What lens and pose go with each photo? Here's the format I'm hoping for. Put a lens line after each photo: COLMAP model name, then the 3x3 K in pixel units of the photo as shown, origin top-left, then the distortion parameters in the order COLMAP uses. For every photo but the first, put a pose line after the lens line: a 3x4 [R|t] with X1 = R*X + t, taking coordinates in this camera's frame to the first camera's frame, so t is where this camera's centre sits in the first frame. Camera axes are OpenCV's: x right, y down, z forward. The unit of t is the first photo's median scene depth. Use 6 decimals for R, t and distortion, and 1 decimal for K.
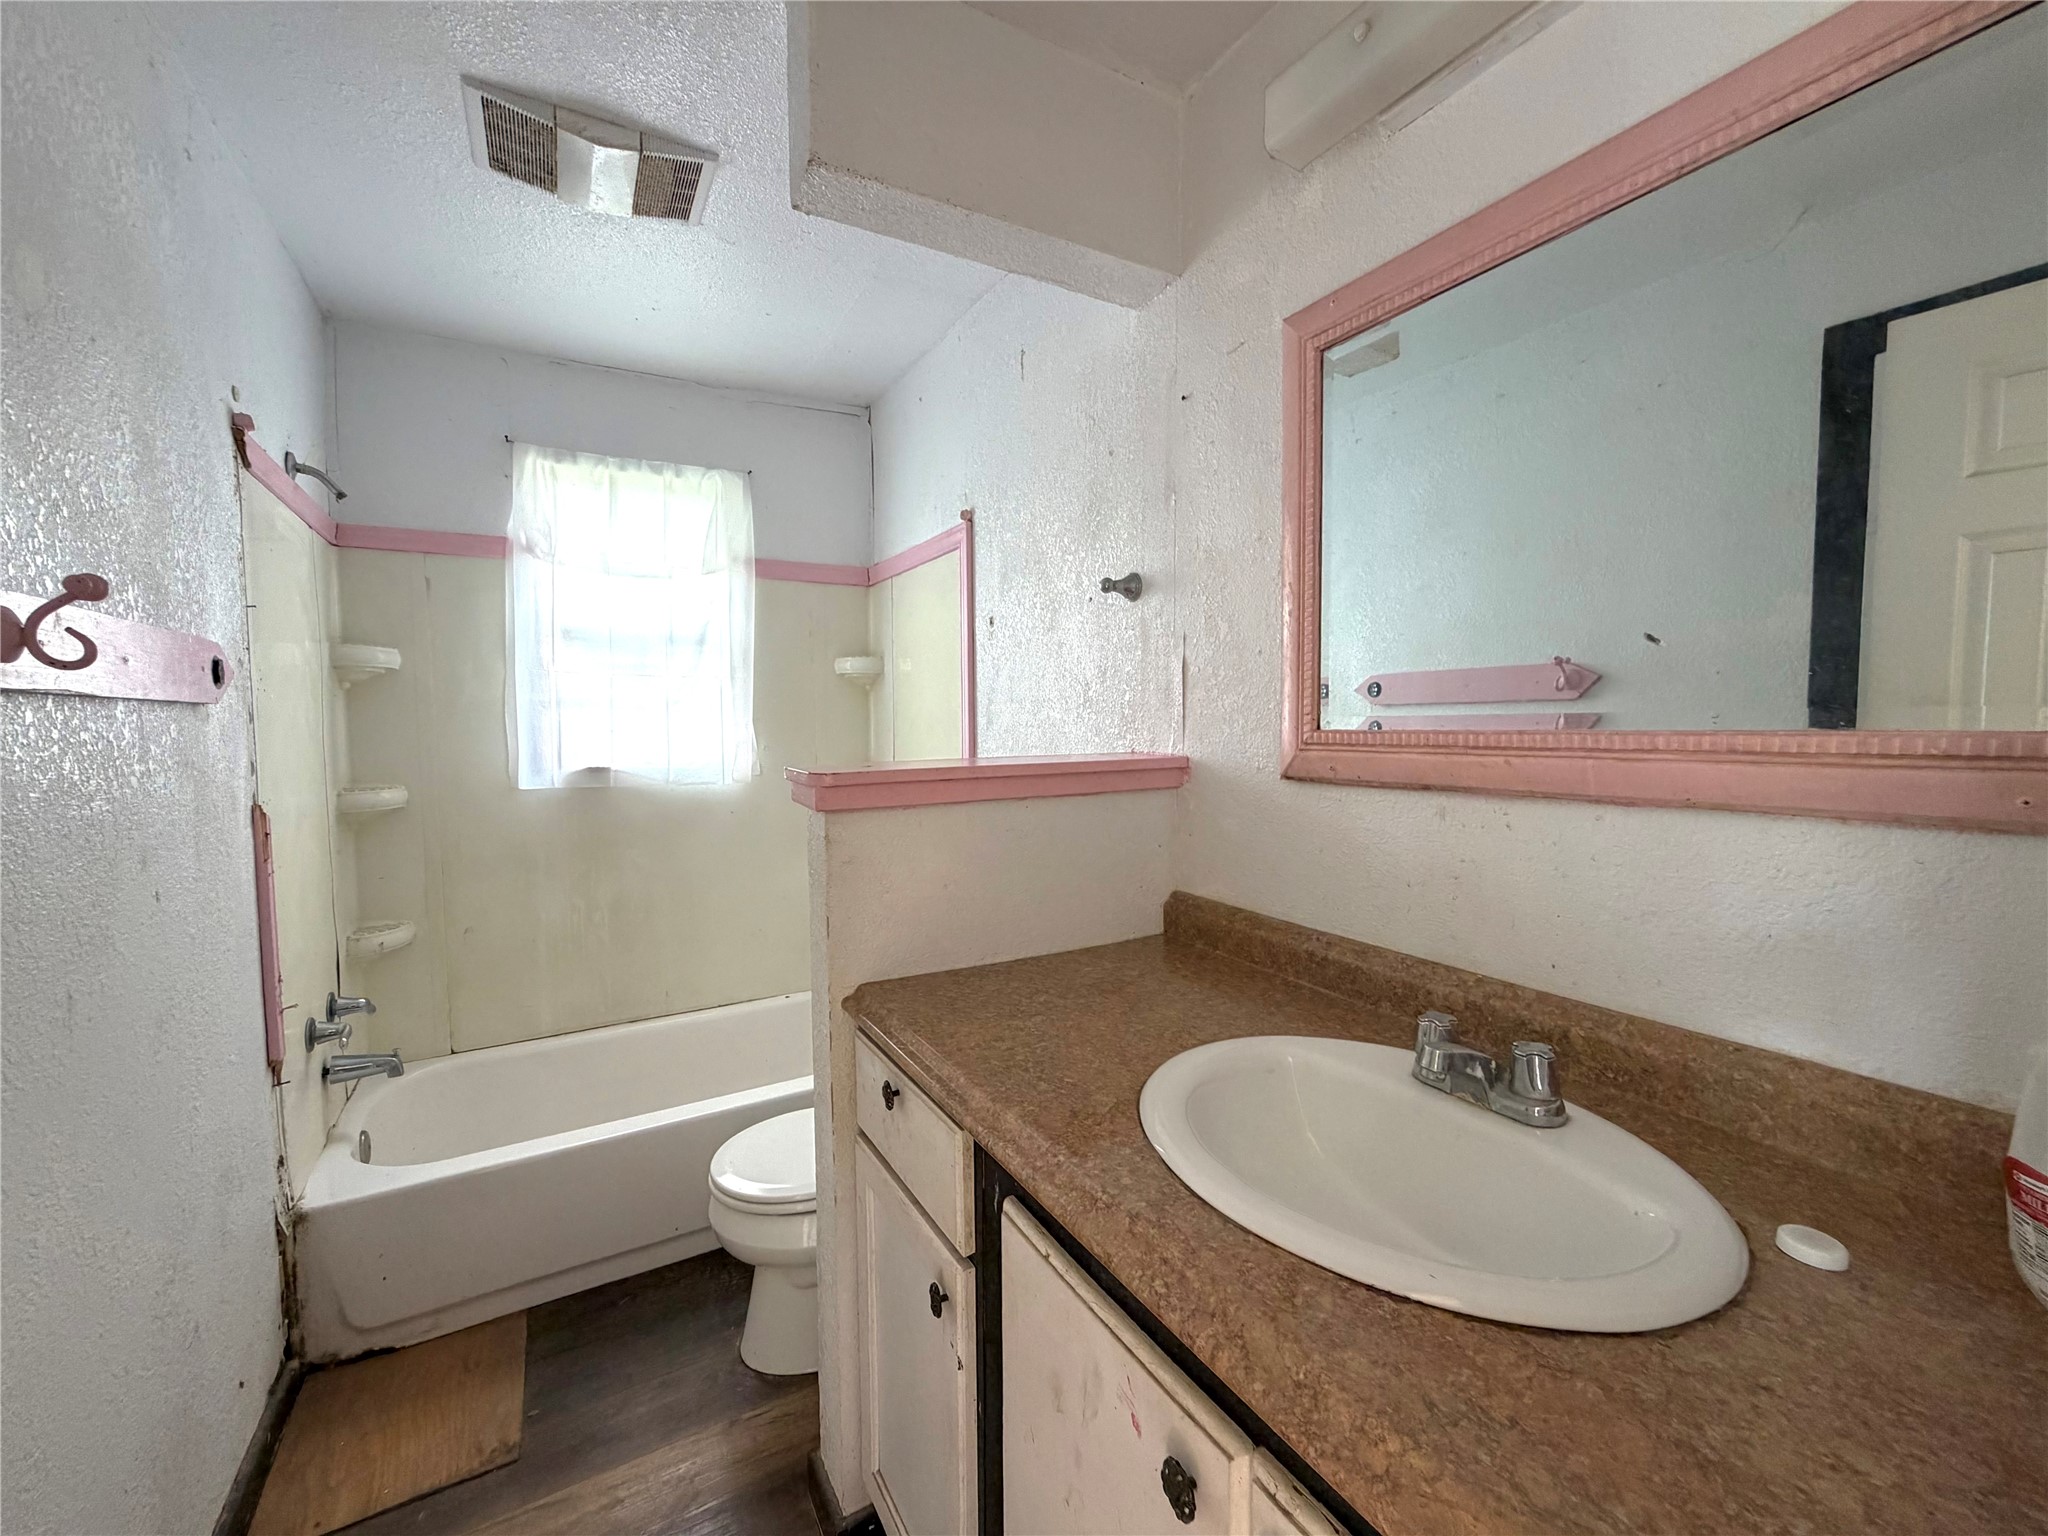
lens RADIAL K [[819.2, 0, 1024.4], [0, 819.2, 769.1], [0, 0, 1]] dist [0.000872, -0.000057]
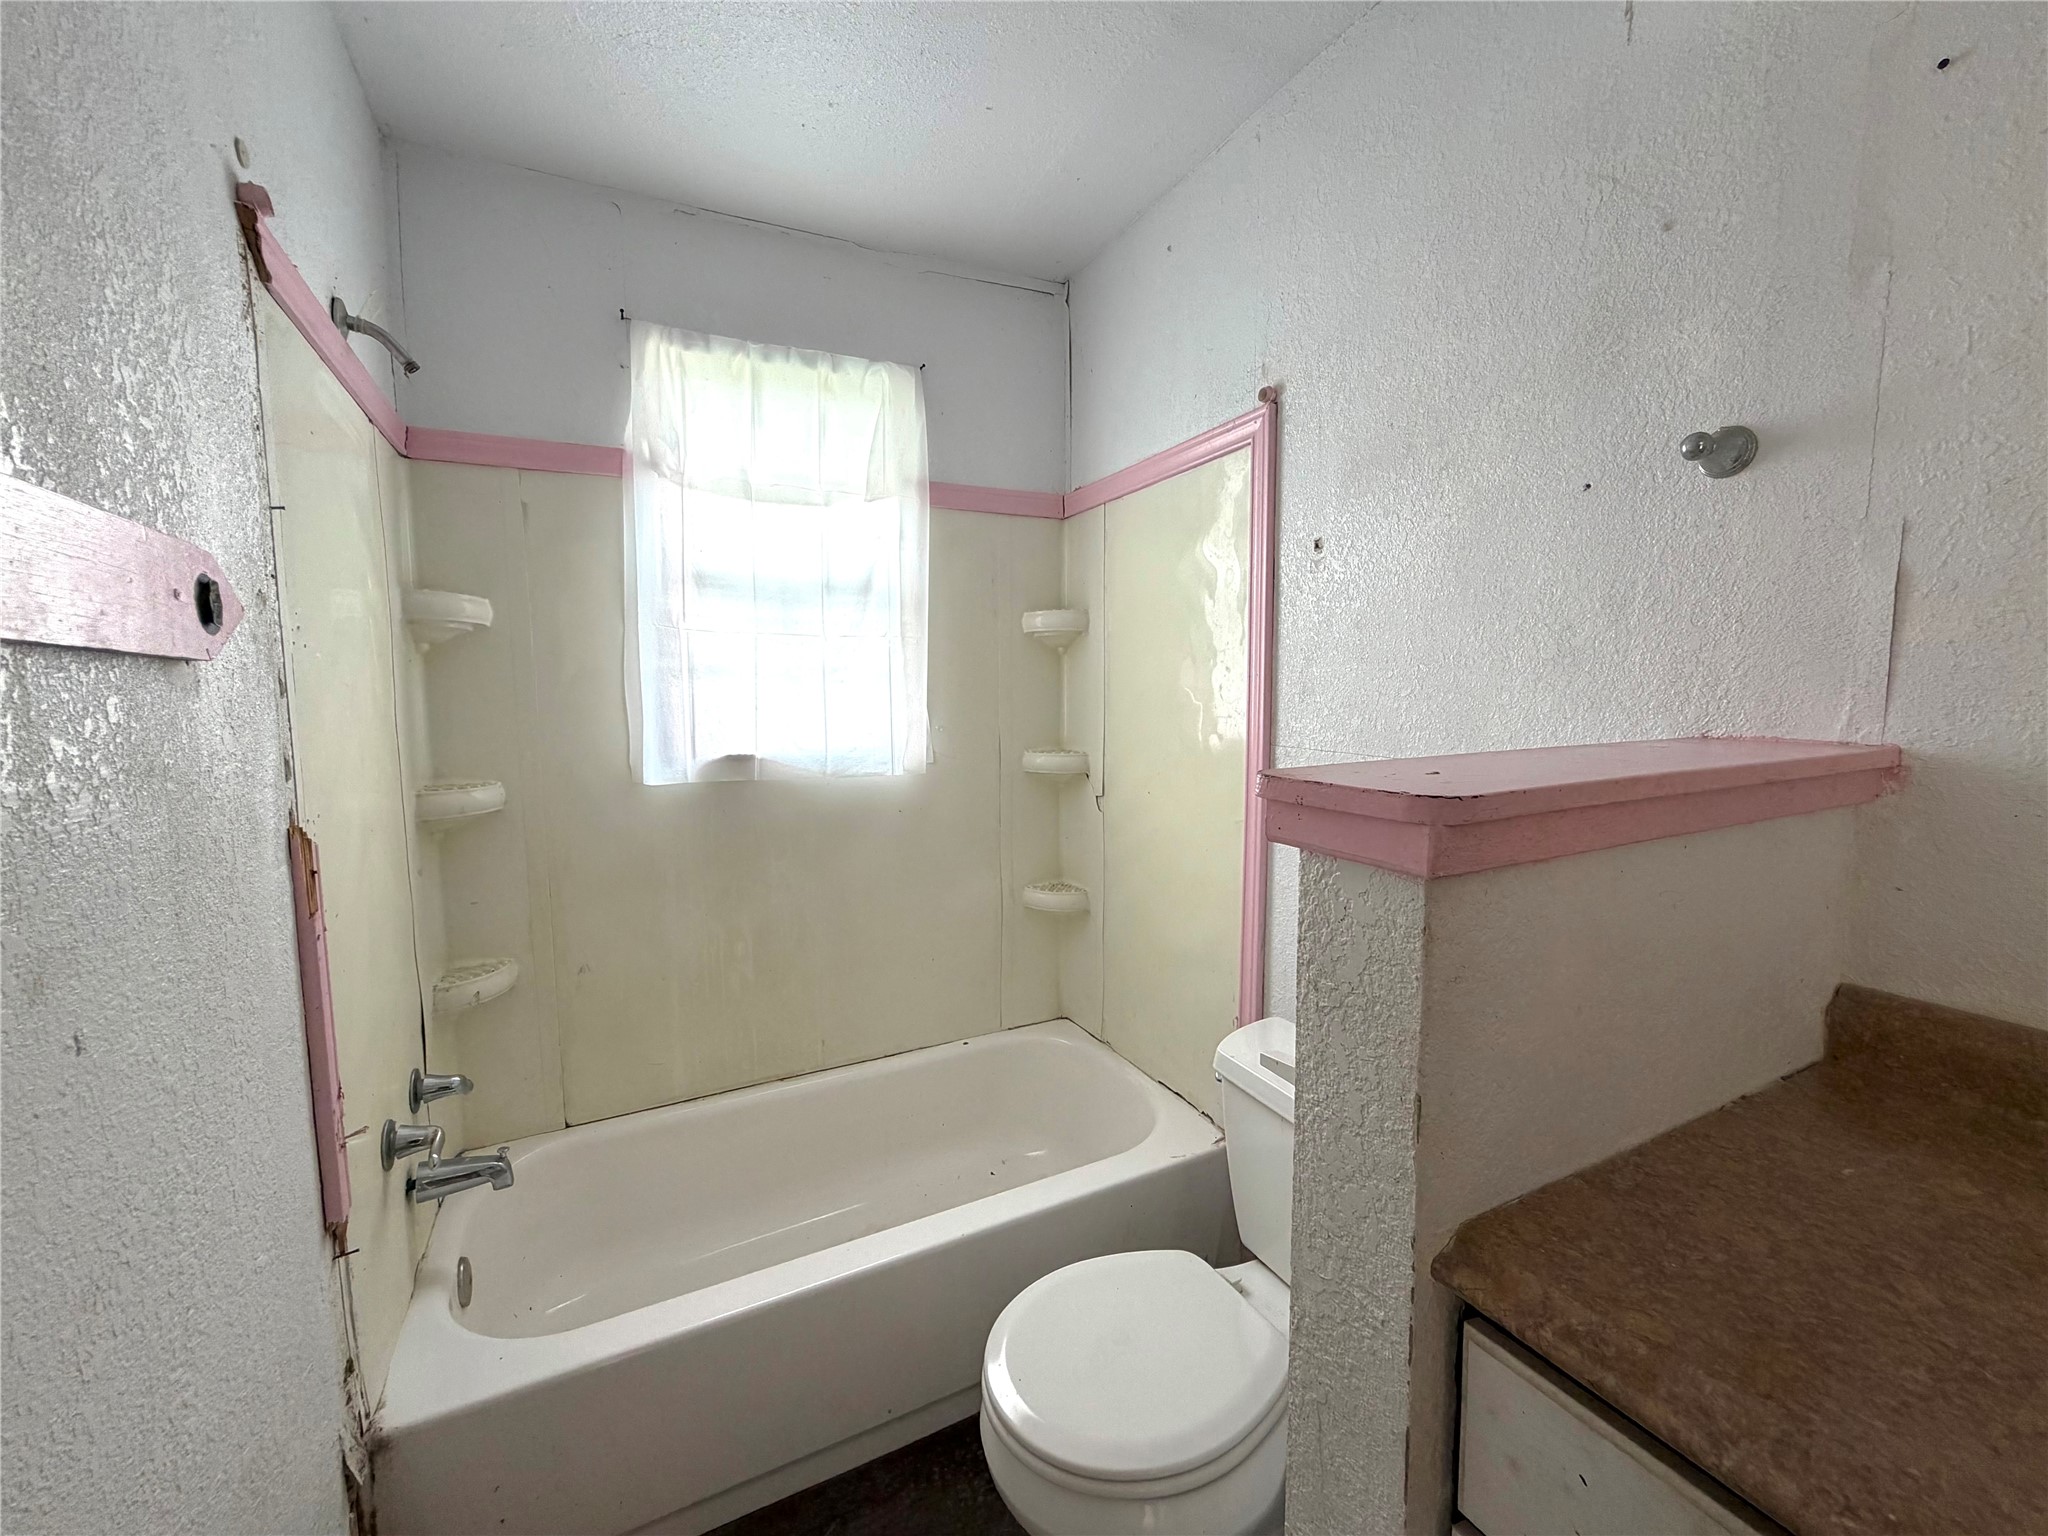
lens RADIAL K [[819.2, 0, 1024.6], [0, 819.2, 768.7], [0, 0, 1]] dist [0.000872, -0.000057]
pose [[0.998372, -0.000984, -0.057030, -0.250618], [0.002668, 0.999563, 0.029453, -0.013368], [0.056976, -0.029557, 0.997938, 0.296936]]
